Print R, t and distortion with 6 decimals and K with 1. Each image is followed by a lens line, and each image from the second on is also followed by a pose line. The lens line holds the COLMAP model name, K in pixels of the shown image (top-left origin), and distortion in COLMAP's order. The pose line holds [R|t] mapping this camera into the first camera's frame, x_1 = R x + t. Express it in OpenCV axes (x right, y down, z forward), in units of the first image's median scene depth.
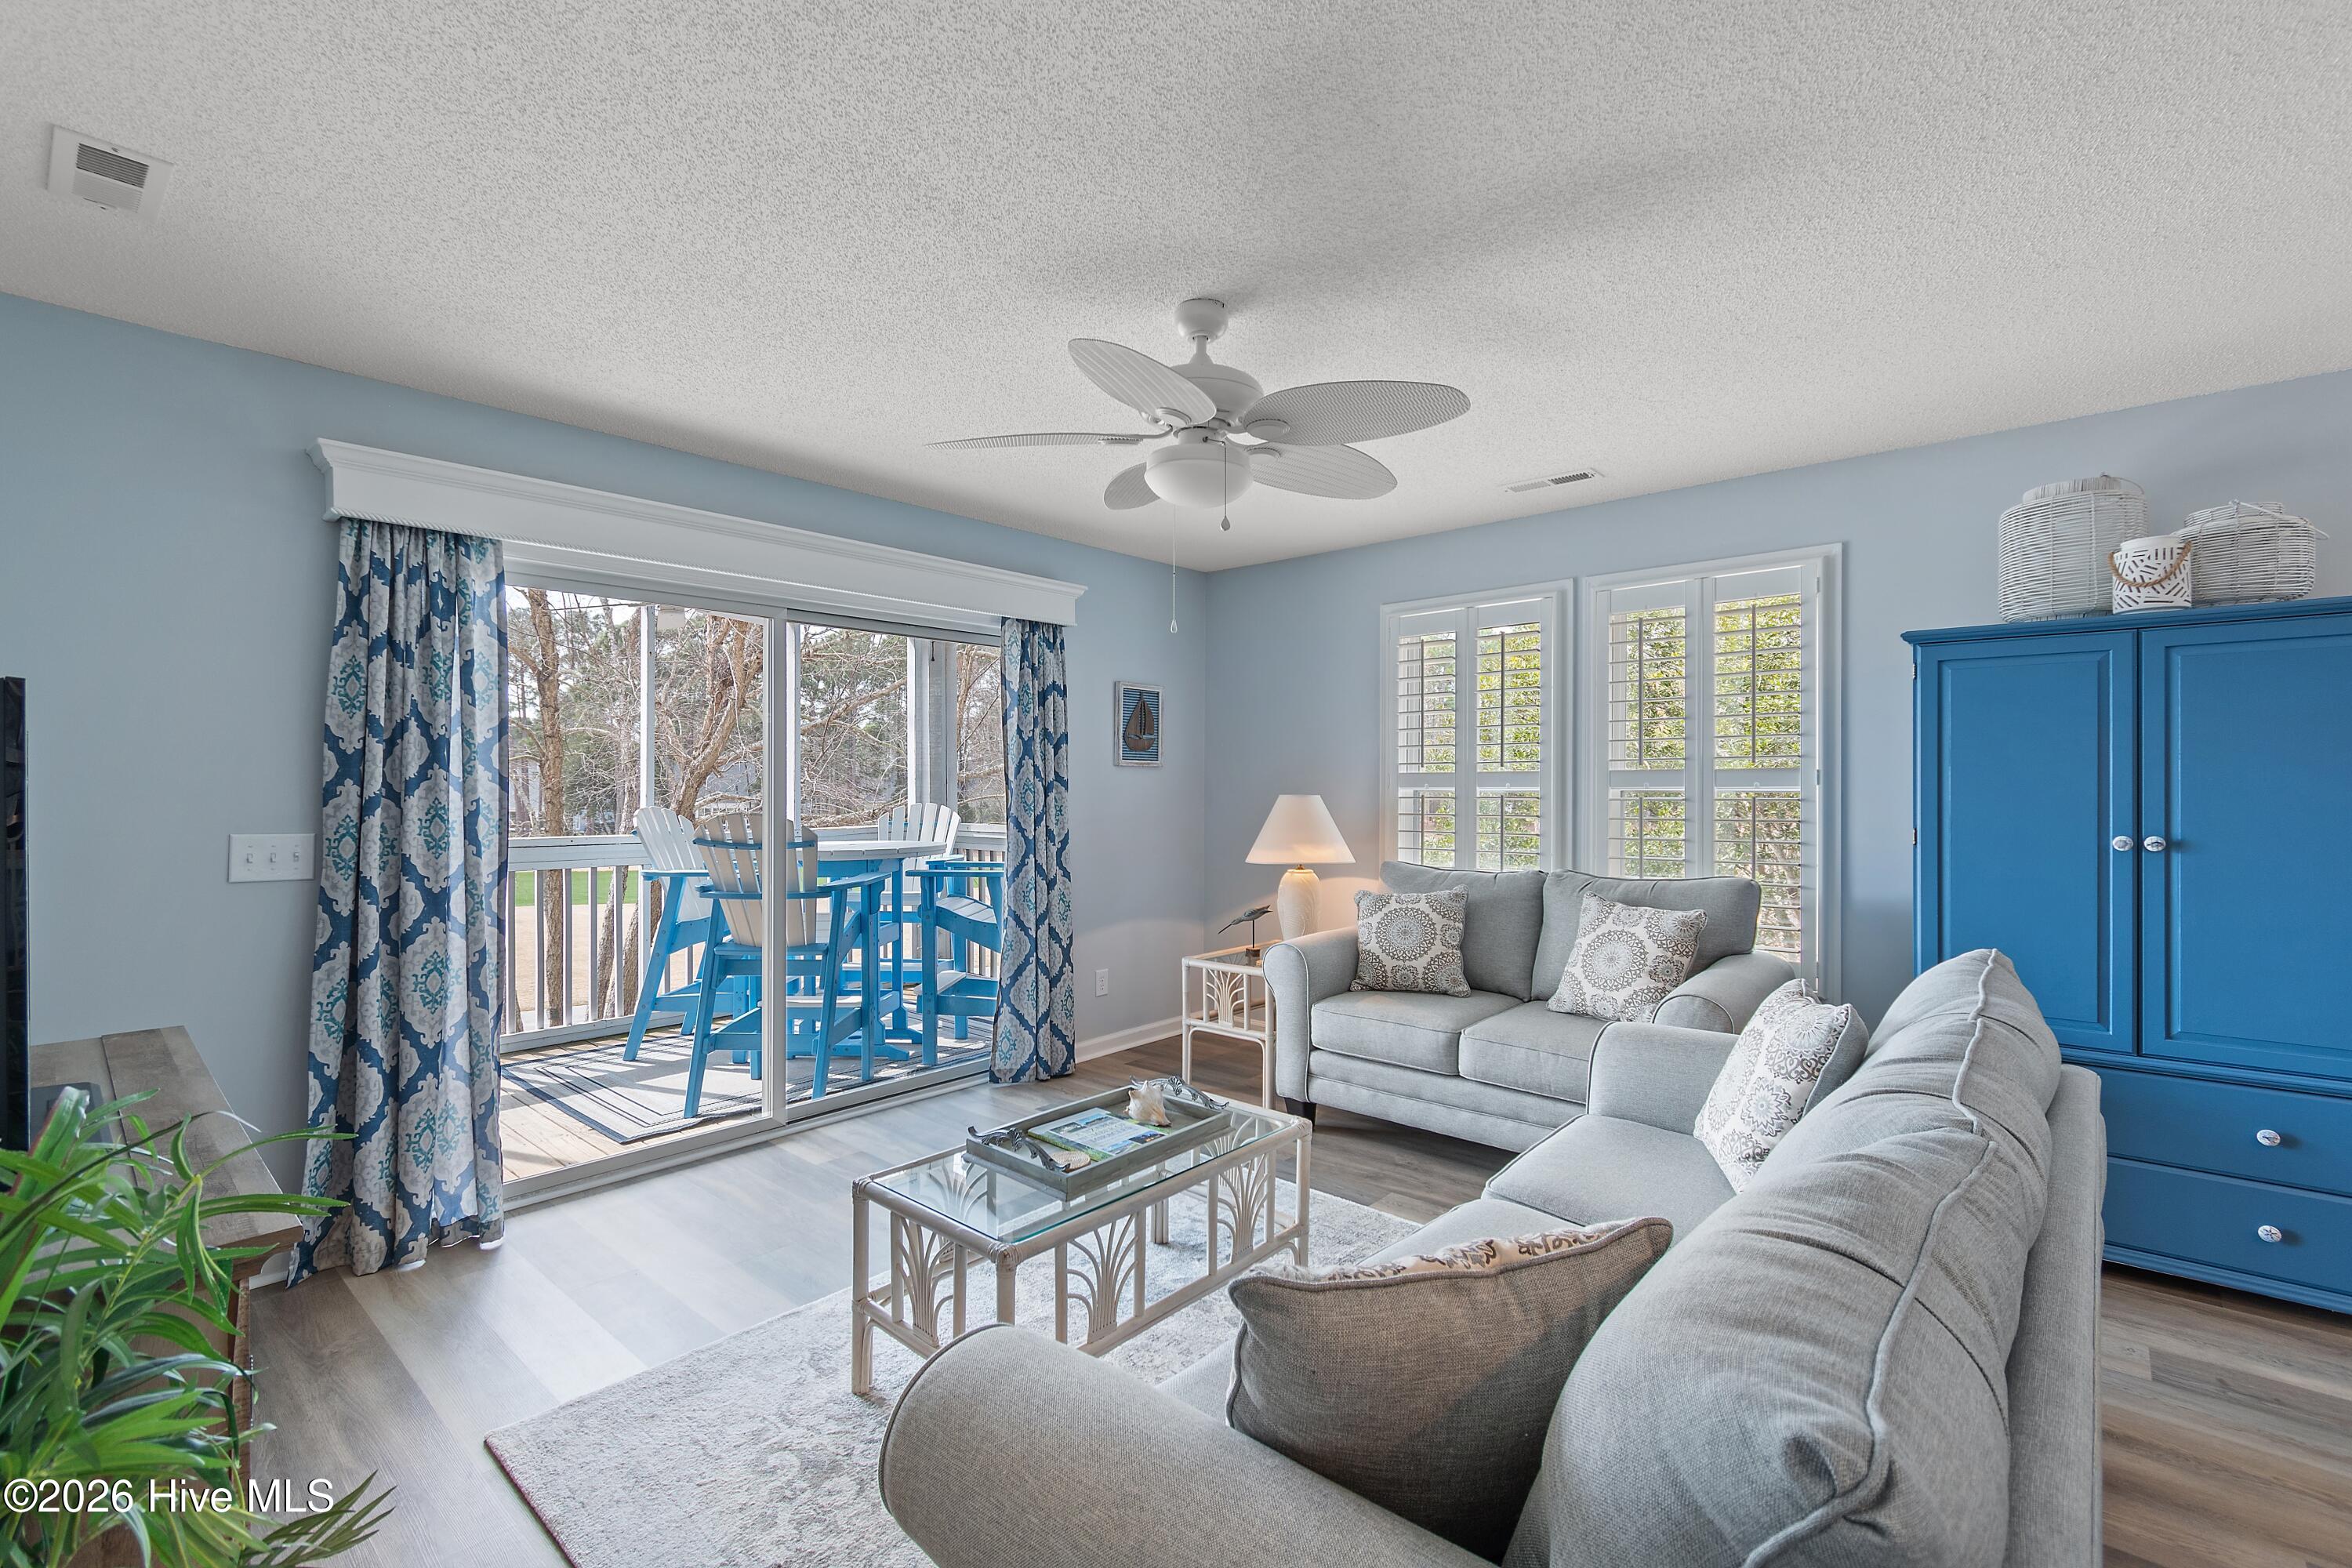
lens RADIAL K [[1037.6, 0, 1172.5], [0, 1037.6, 785.2], [0, 0, 1]] dist [0.000276, 0.000864]
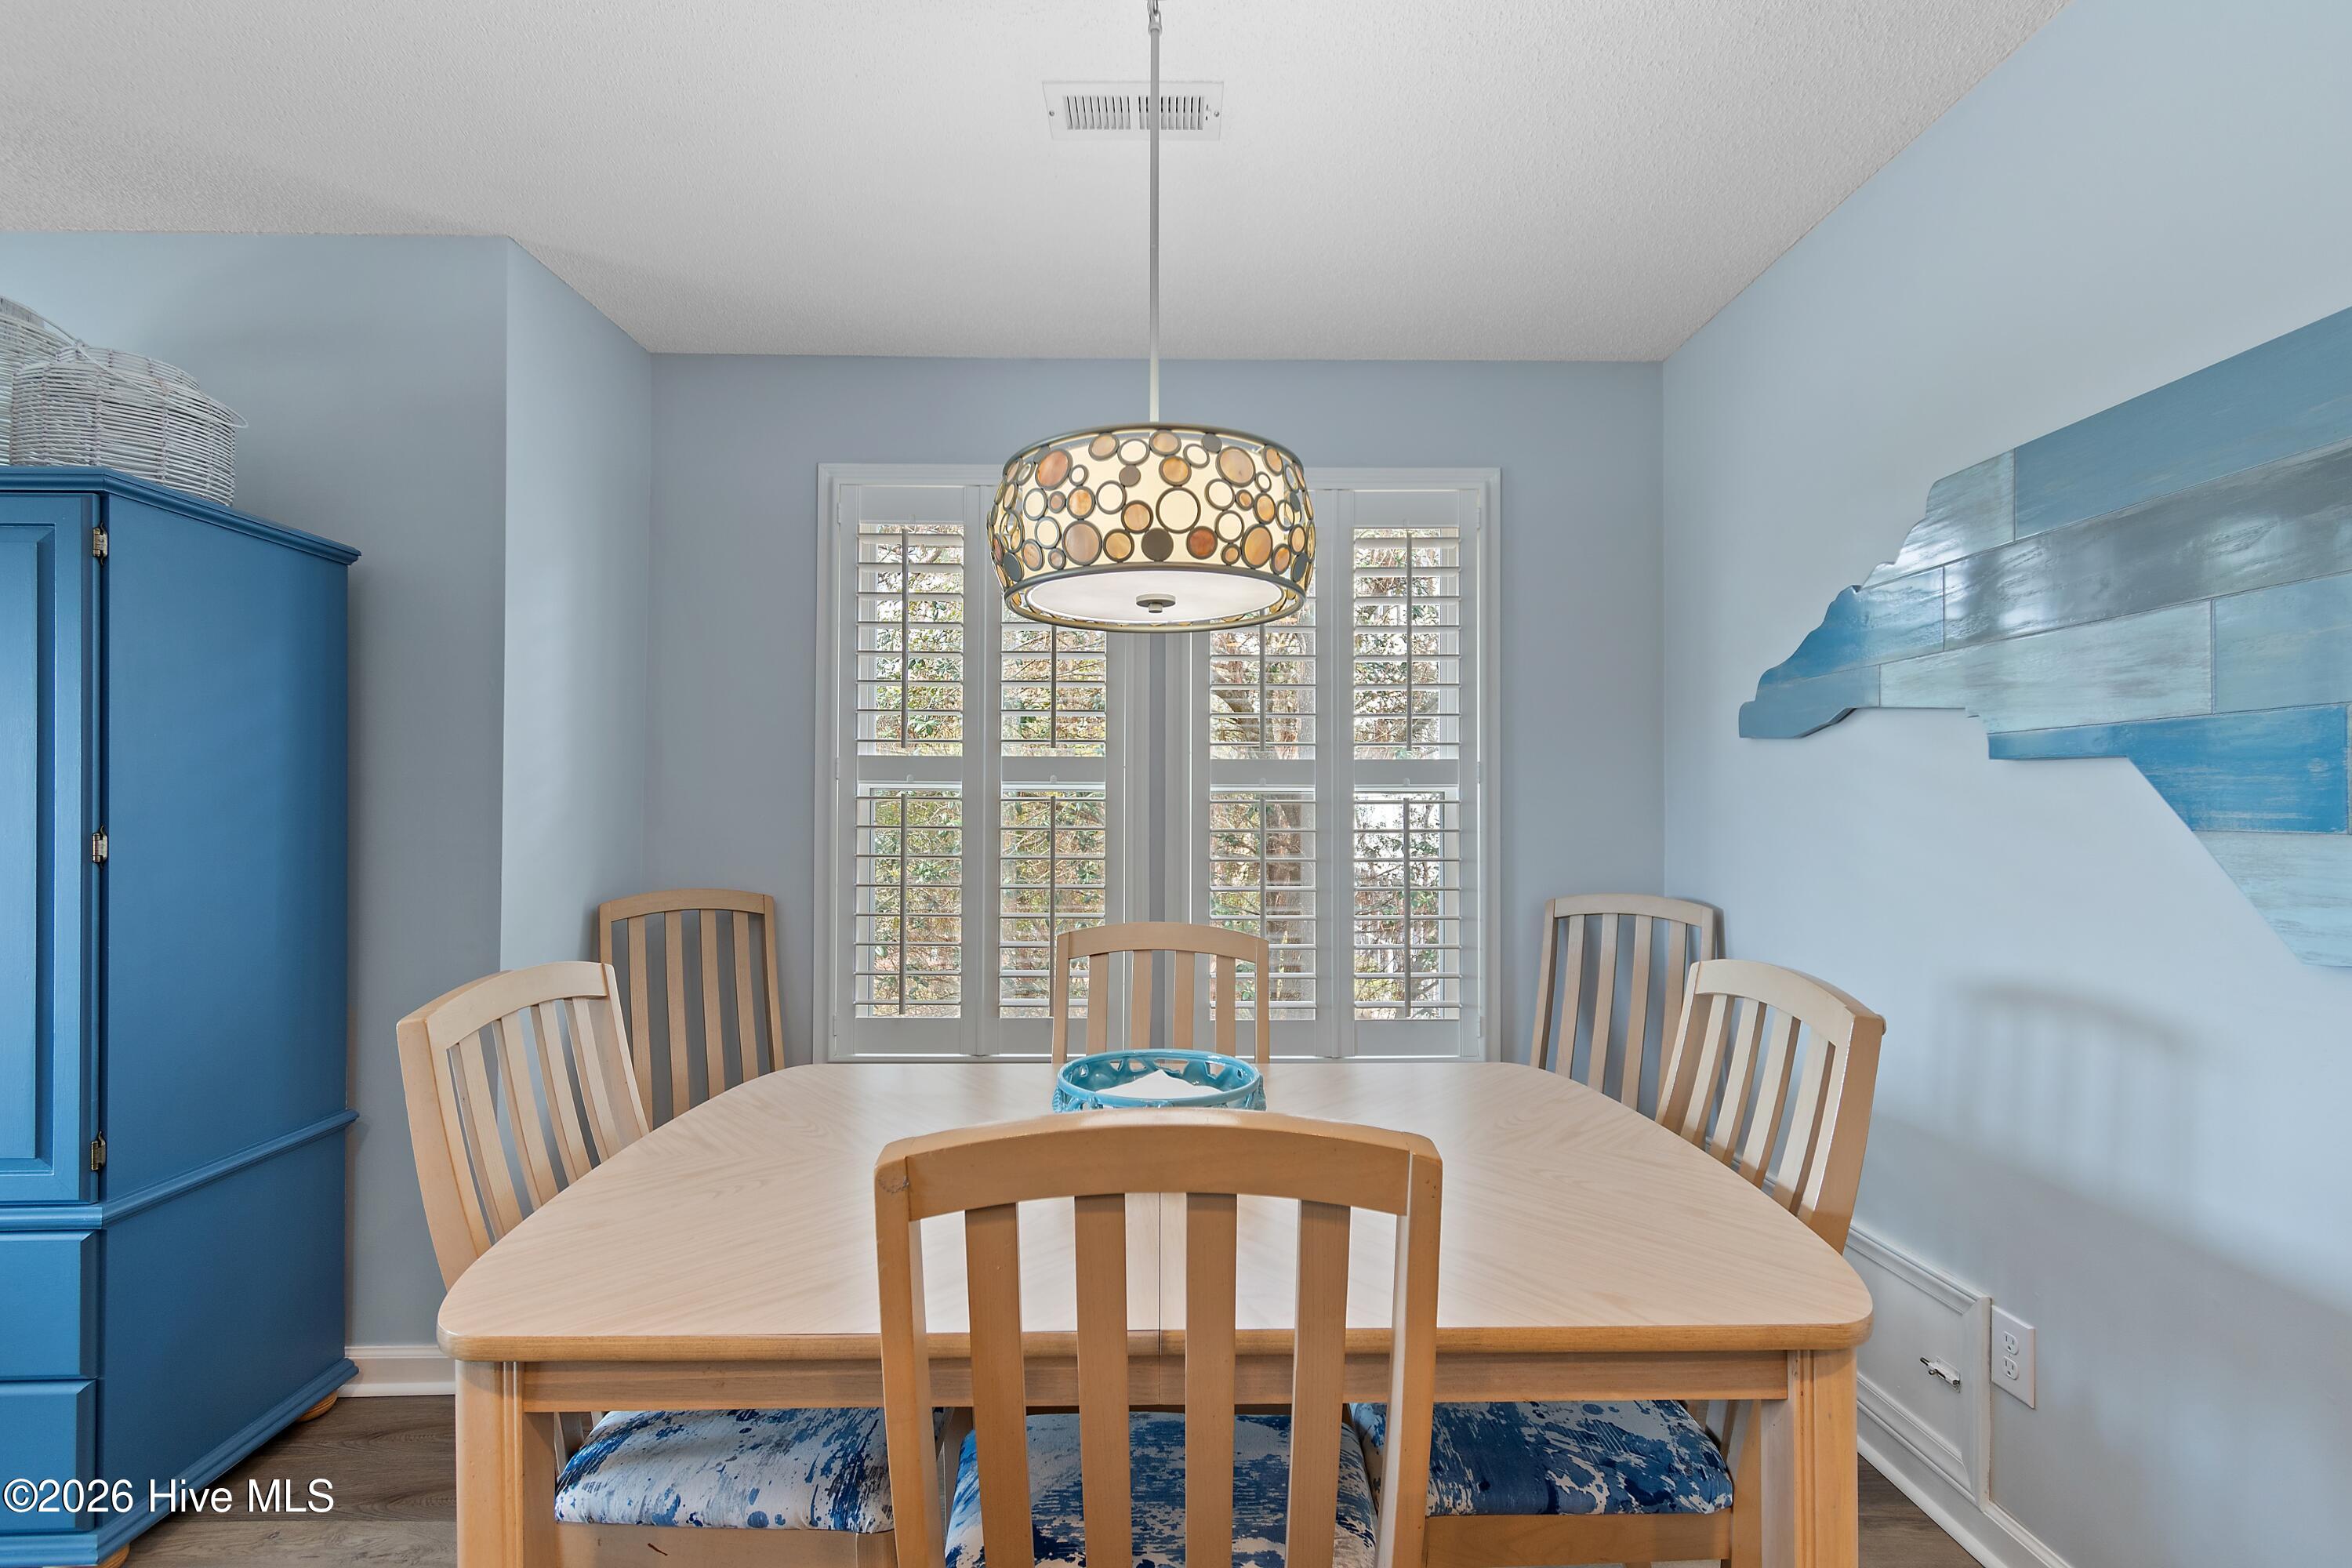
lens RADIAL K [[1037.6, 0, 1192.3], [0, 1037.6, 783.7], [0, 0, 1]] dist [0.000276, 0.000864]
pose [[0.718986, 0.000303, 0.695025, -0.049408], [0.003106, 0.999989, -0.003649, 0.003103], [-0.695018, 0.004783, 0.718977, 0.513516]]
